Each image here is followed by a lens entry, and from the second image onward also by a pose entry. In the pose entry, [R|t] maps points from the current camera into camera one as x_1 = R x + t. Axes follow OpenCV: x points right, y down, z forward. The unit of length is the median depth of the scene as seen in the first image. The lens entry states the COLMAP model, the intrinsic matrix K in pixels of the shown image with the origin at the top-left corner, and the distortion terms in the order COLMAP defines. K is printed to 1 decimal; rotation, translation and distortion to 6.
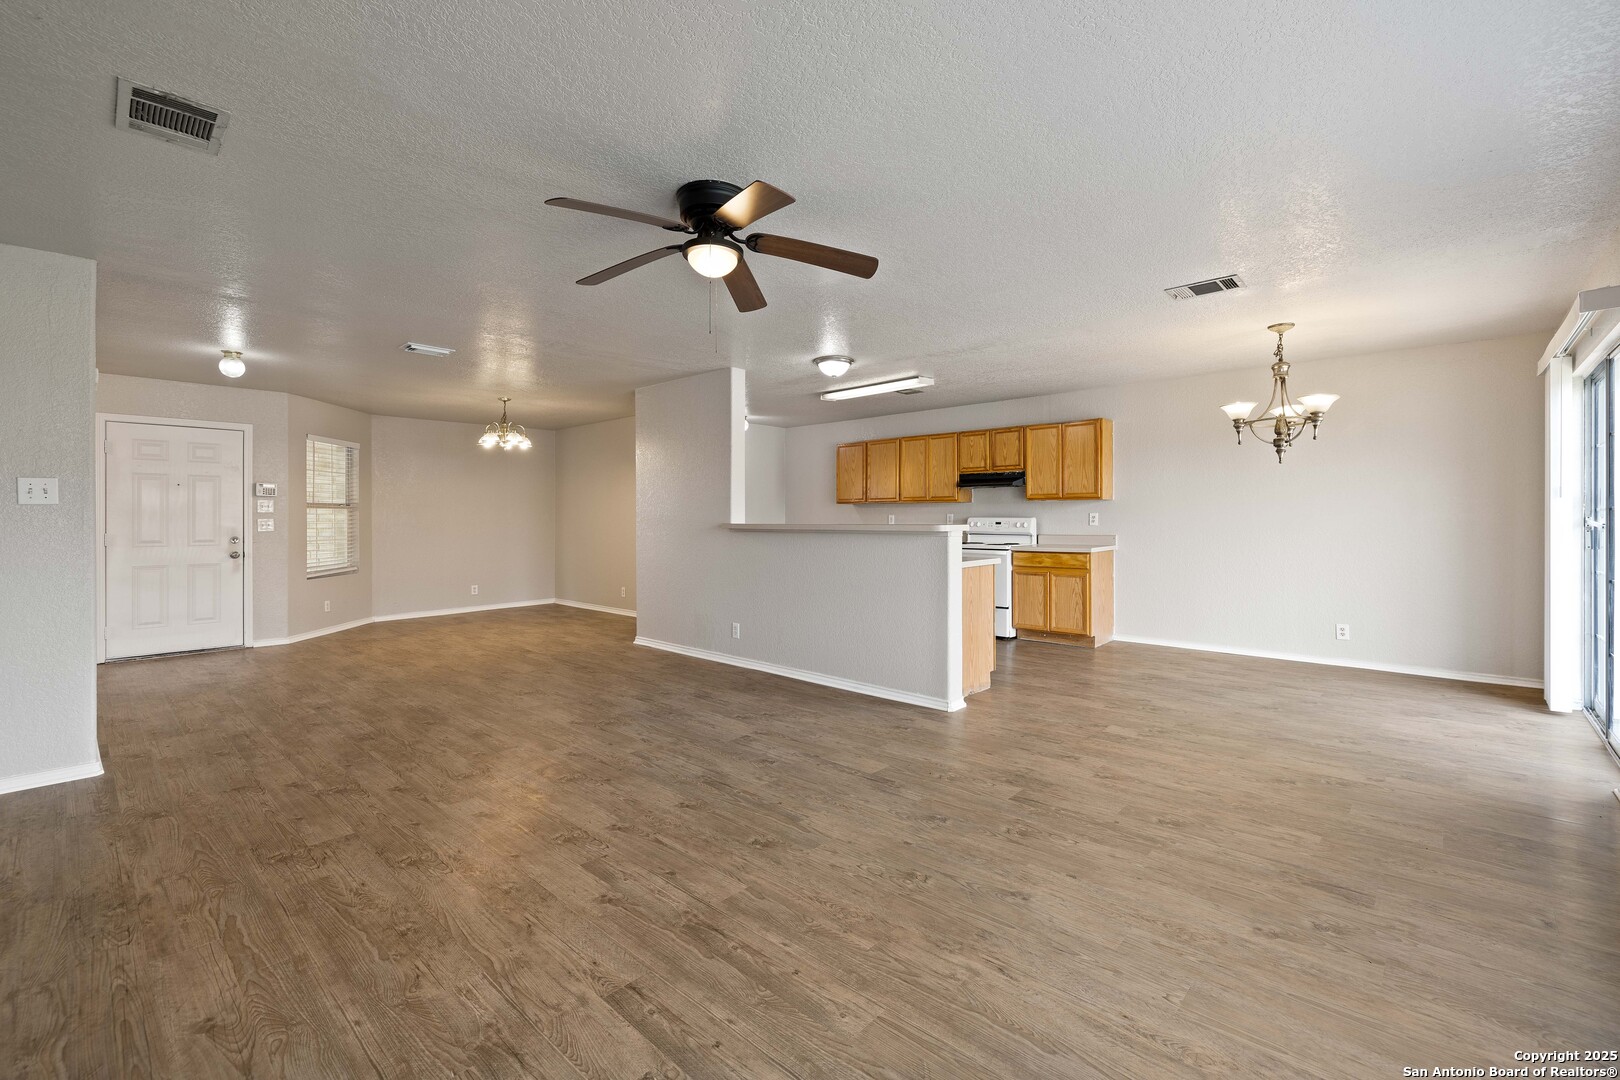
lens RADIAL K [[693.9, 0, 807.1], [0, 693.9, 522.0], [0, 0, 1]] dist [-0.000738, 0.000464]
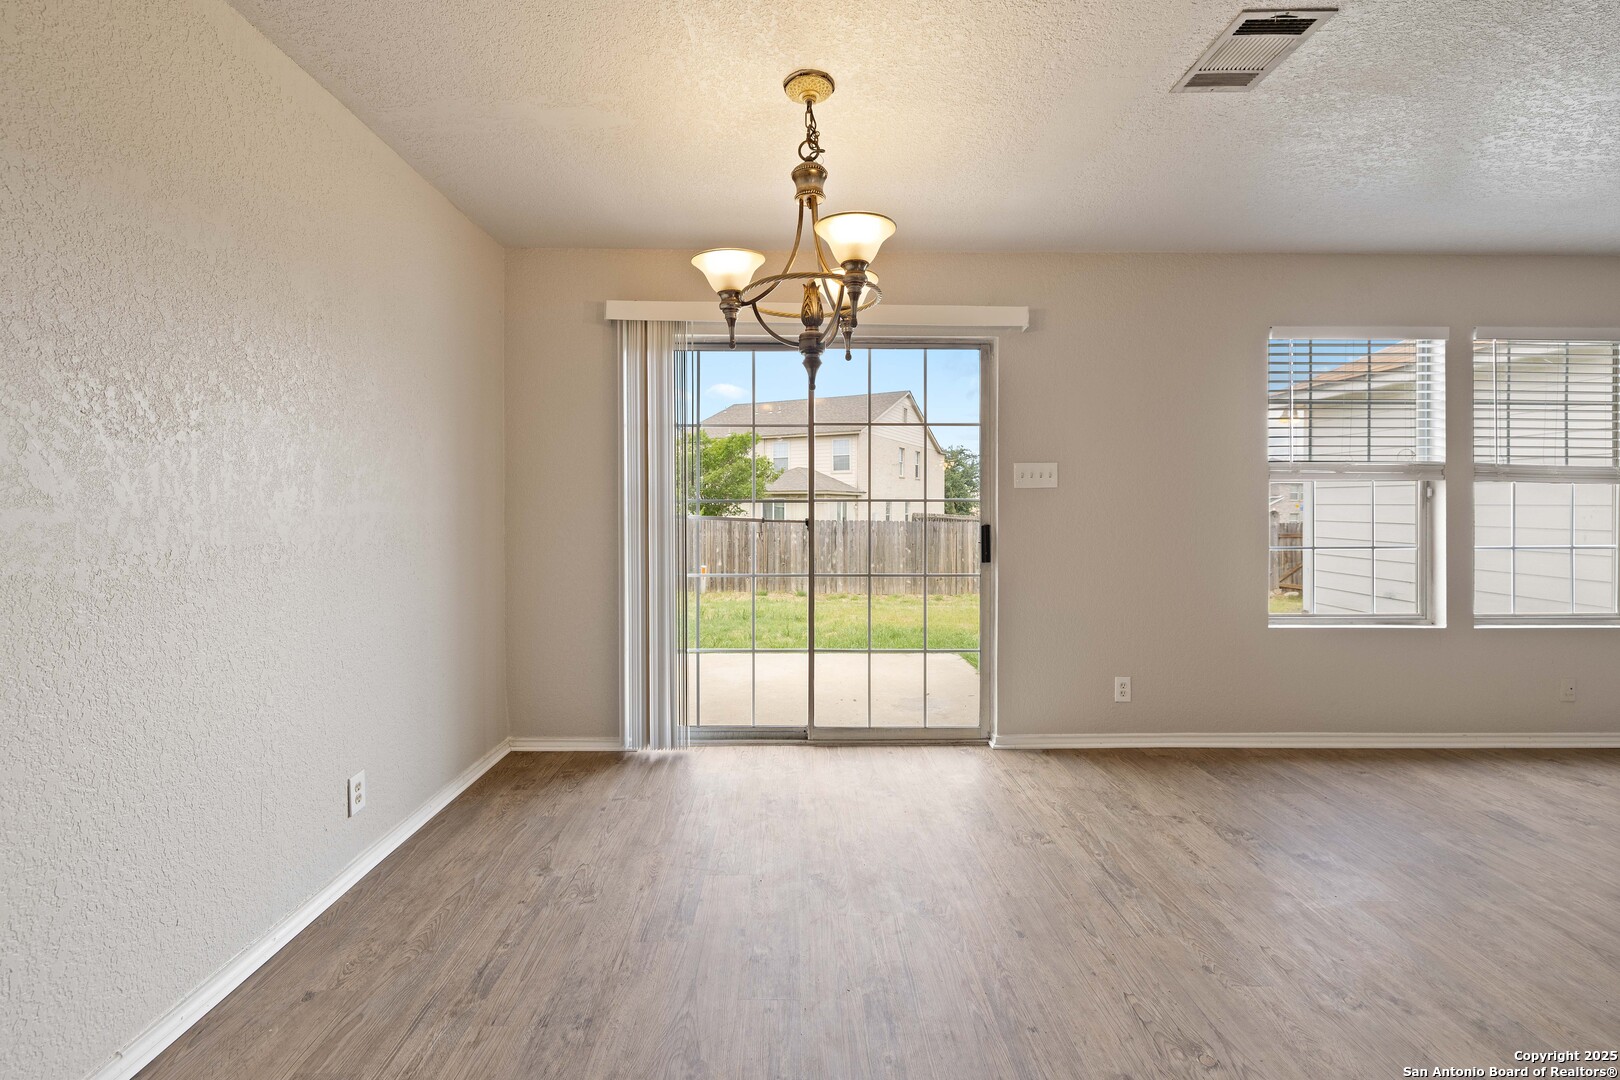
lens RADIAL K [[721.7, 0, 772.1], [0, 721.7, 510.4], [0, 0, 1]] dist [-0.000830, -0.000065]
pose [[-0.690552, -0.000485, 0.723282, 0.360809], [0.006631, 0.999954, 0.007001, -0.009866], [-0.723252, 0.009631, -0.690517, 1.344631]]
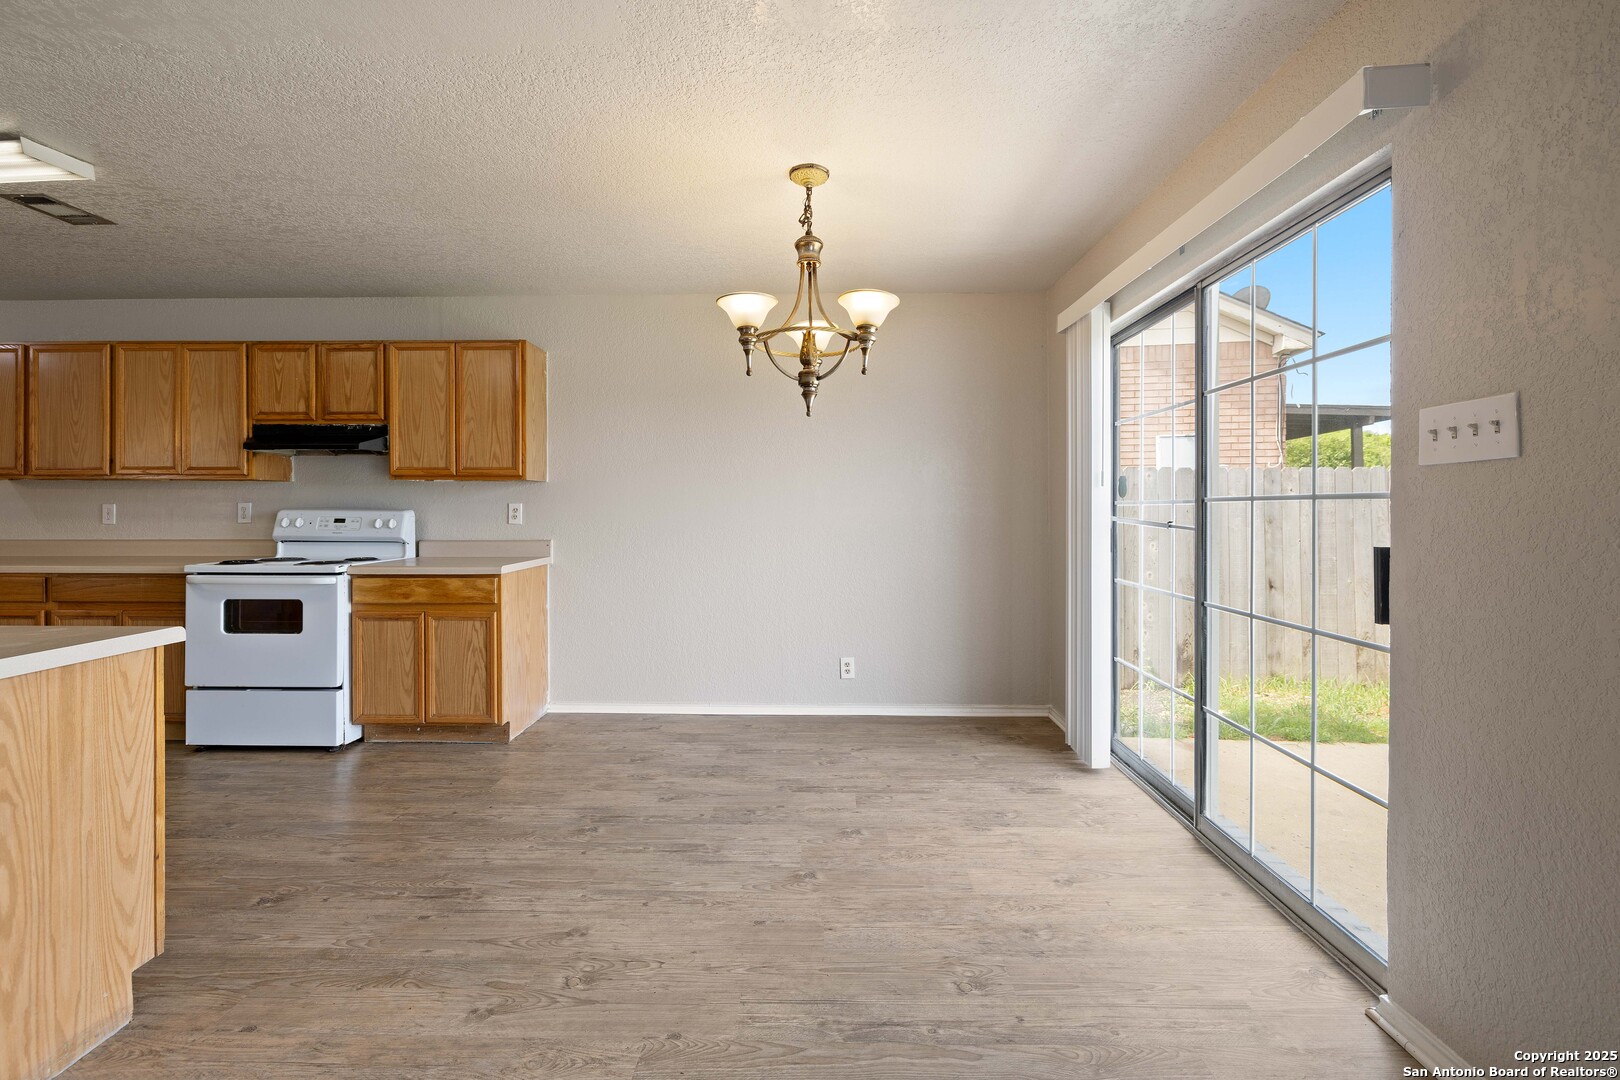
lens RADIAL K [[698.3, 0, 812.2], [0, 698.3, 510.8], [0, 0, 1]] dist [0.000708, 0.000156]
pose [[0.745437, 0.002636, 0.666571, 0.304258], [0.001340, 0.999984, -0.005453, -0.004180], [-0.666575, 0.004958, 0.745422, 0.572093]]
